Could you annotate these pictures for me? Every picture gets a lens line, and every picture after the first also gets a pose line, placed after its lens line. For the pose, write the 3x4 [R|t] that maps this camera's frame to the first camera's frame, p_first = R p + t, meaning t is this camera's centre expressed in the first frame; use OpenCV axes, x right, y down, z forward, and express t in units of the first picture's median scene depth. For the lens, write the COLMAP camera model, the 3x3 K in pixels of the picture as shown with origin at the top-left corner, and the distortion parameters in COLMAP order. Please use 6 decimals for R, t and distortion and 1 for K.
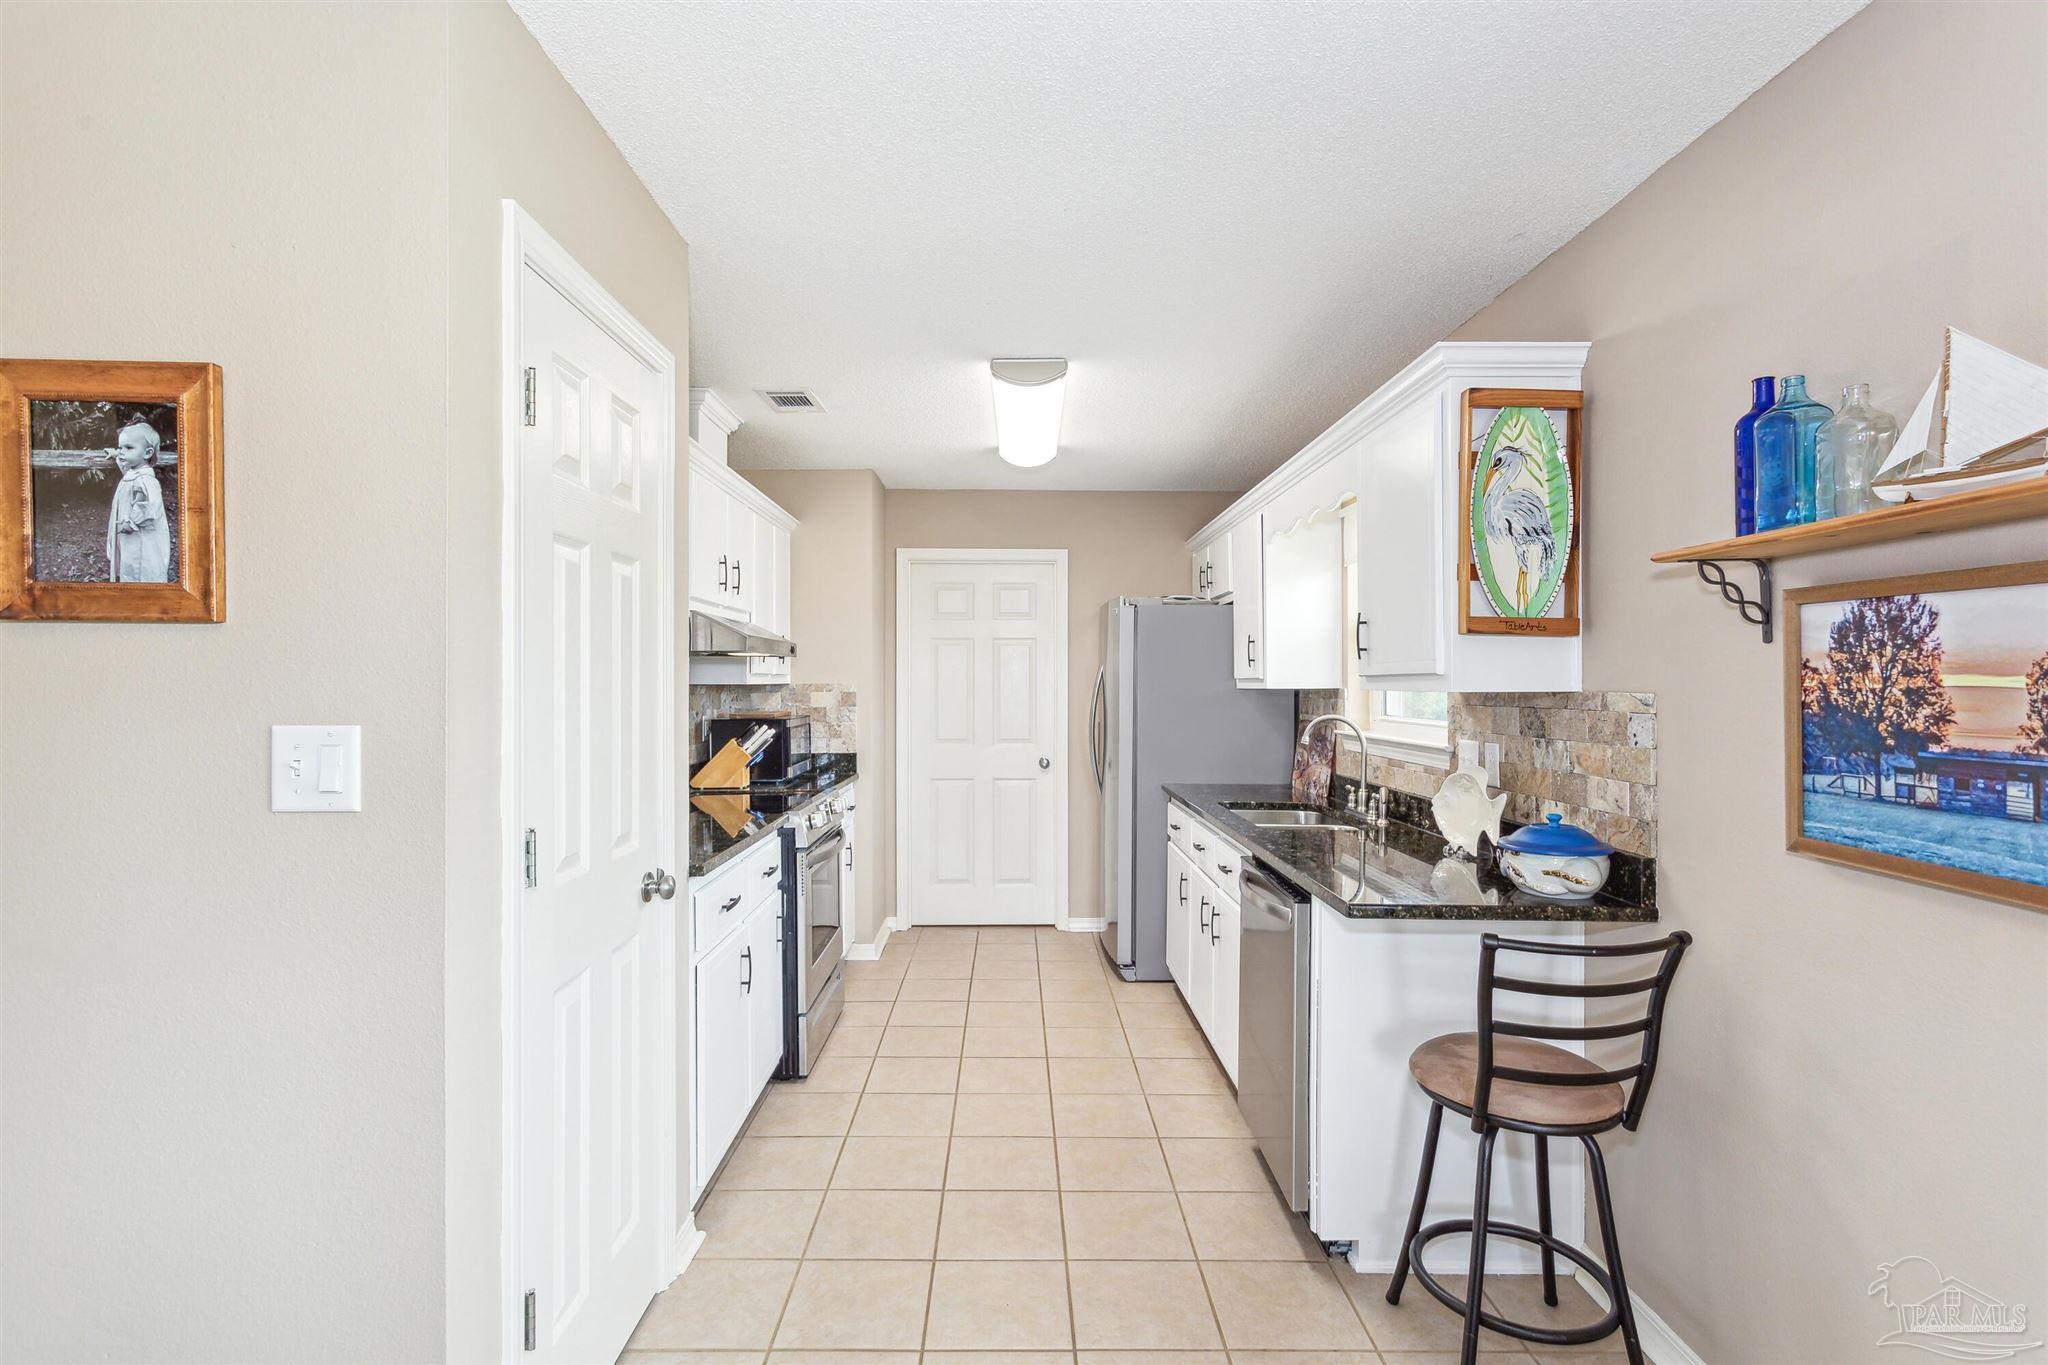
lens RADIAL K [[970.3, 0, 1076.4], [0, 970.3, 684.8], [0, 0, 1]] dist [0.003124, 0.001074]
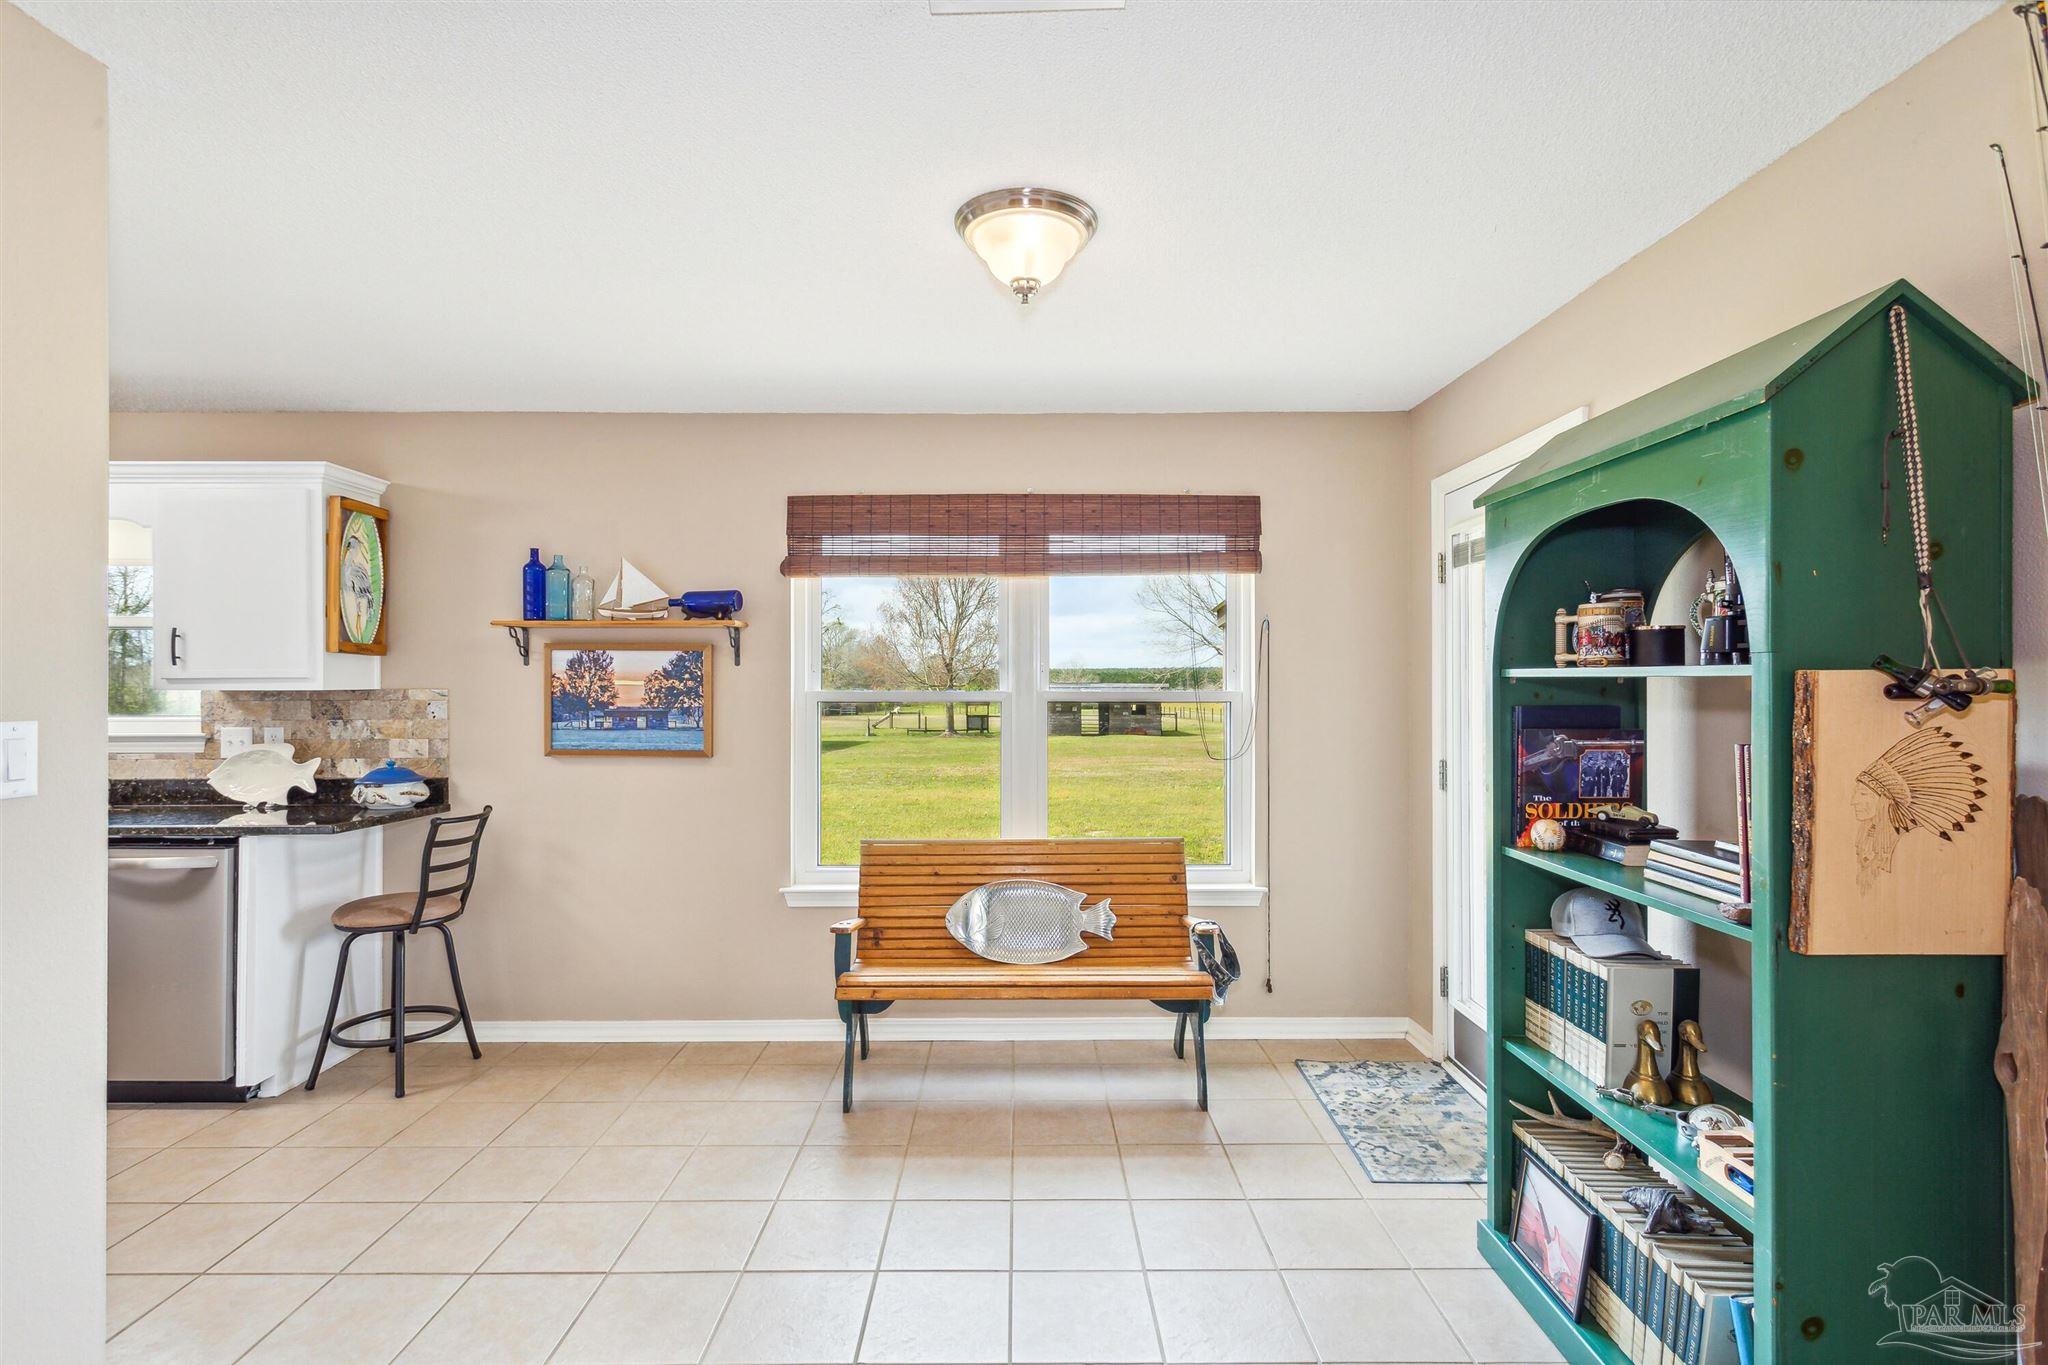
lens RADIAL K [[970.3, 0, 1032.5], [0, 970.3, 681.2], [0, 0, 1]] dist [0.003124, 0.001074]
pose [[0.041832, -0.001299, 0.999124, -1.211648], [0.003305, 0.999994, 0.001162, -0.005243], [-0.999119, 0.003253, 0.041836, -0.199350]]
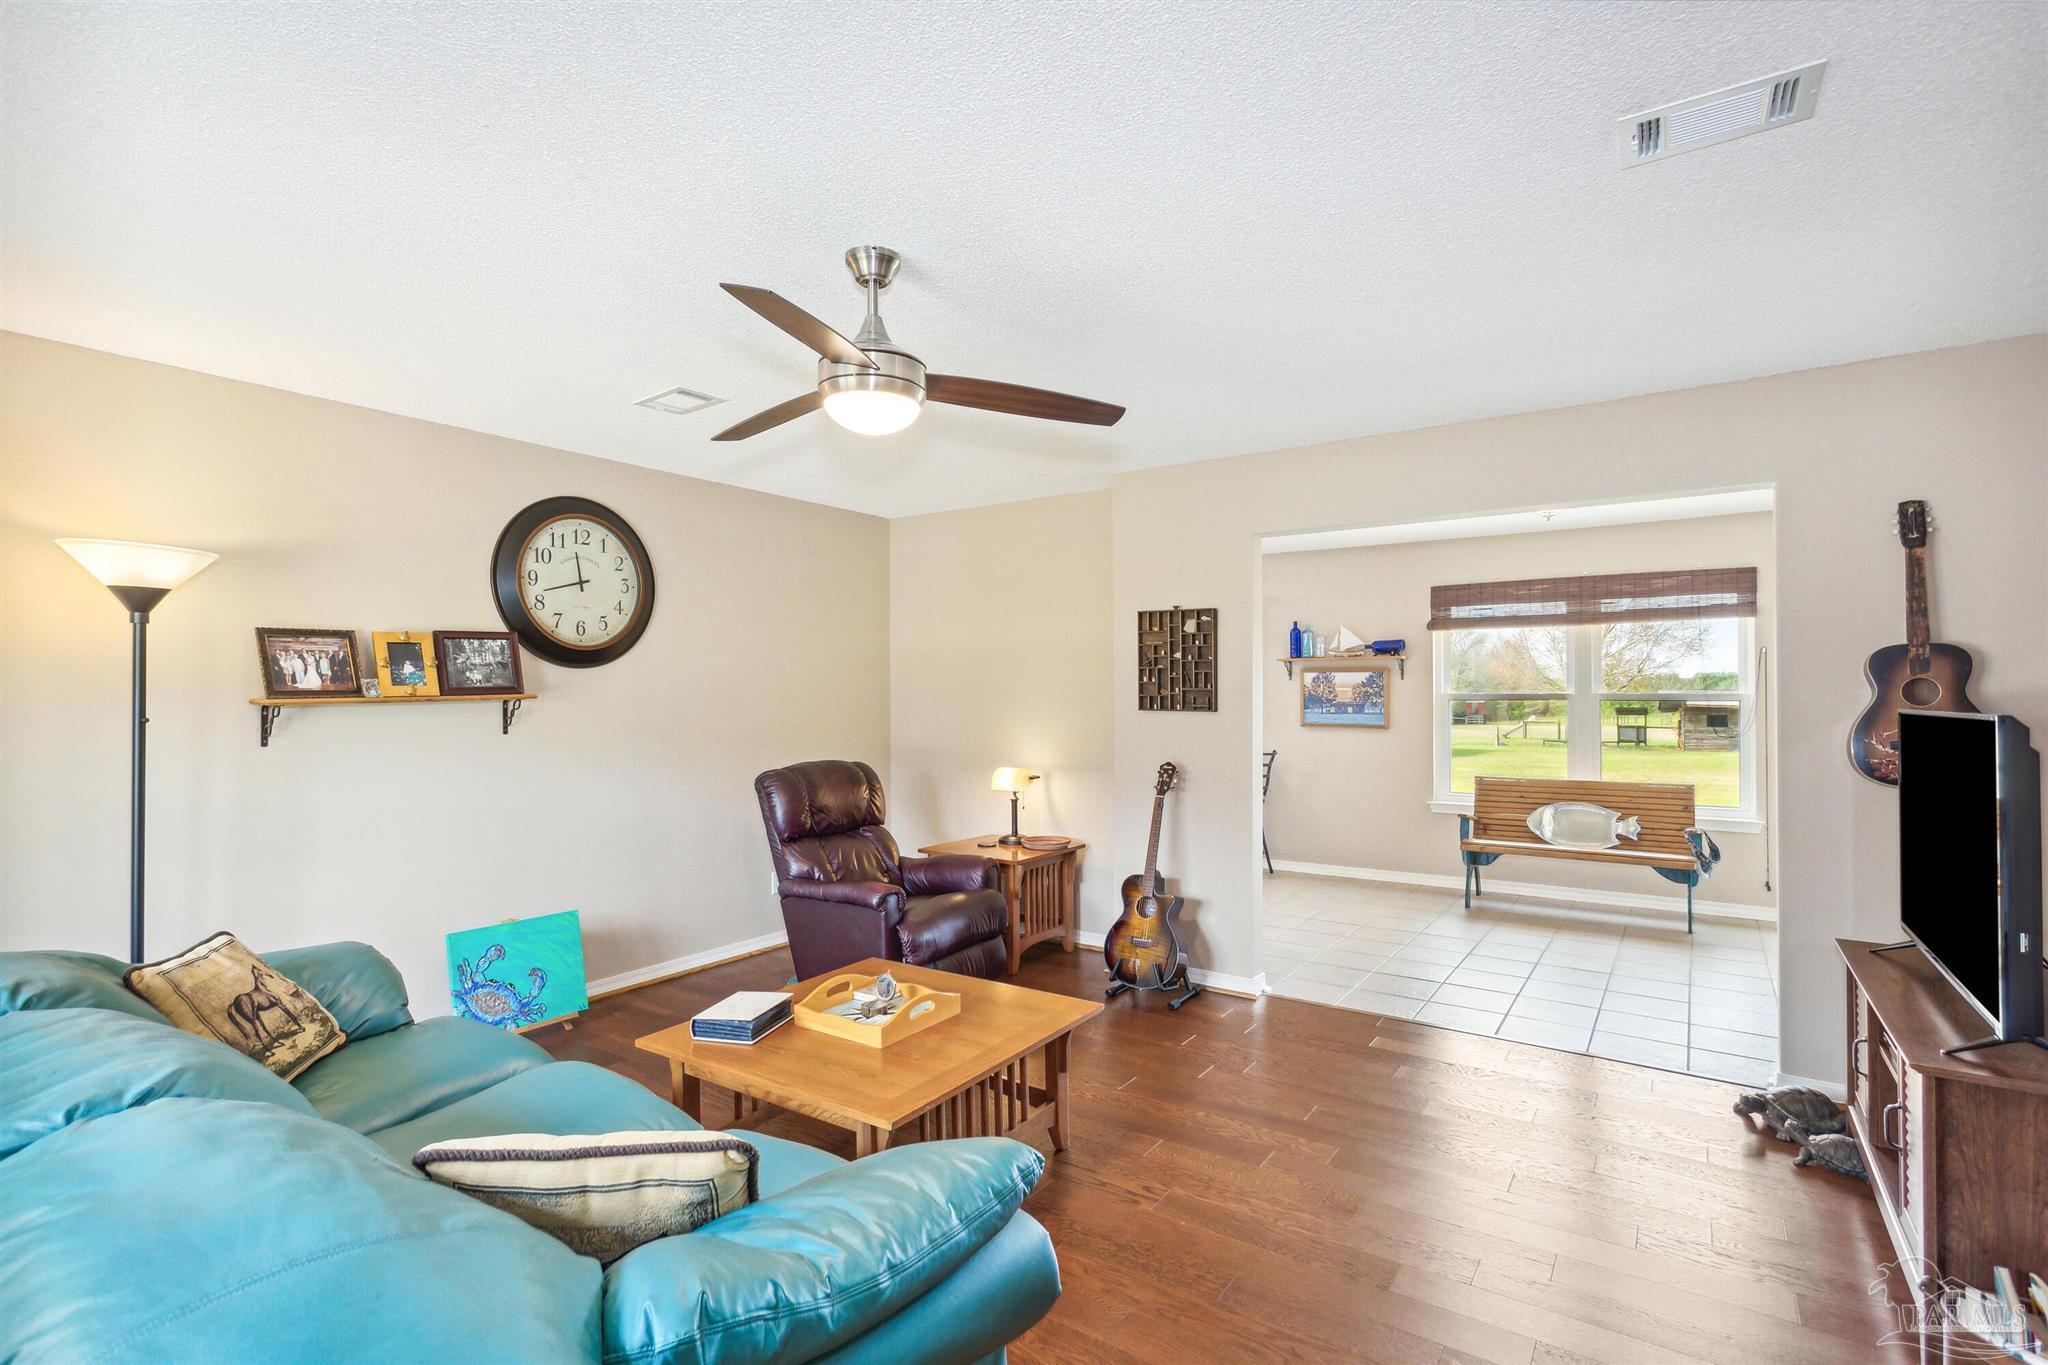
lens RADIAL K [[970.3, 0, 1008.8], [0, 970.3, 685.7], [0, 0, 1]] dist [0.003124, 0.001074]
pose [[0.627433, 0.000237, 0.778670, -2.917784], [0.006173, 0.999967, -0.005278, -0.004136], [-0.778646, 0.008118, 0.627411, -0.624867]]
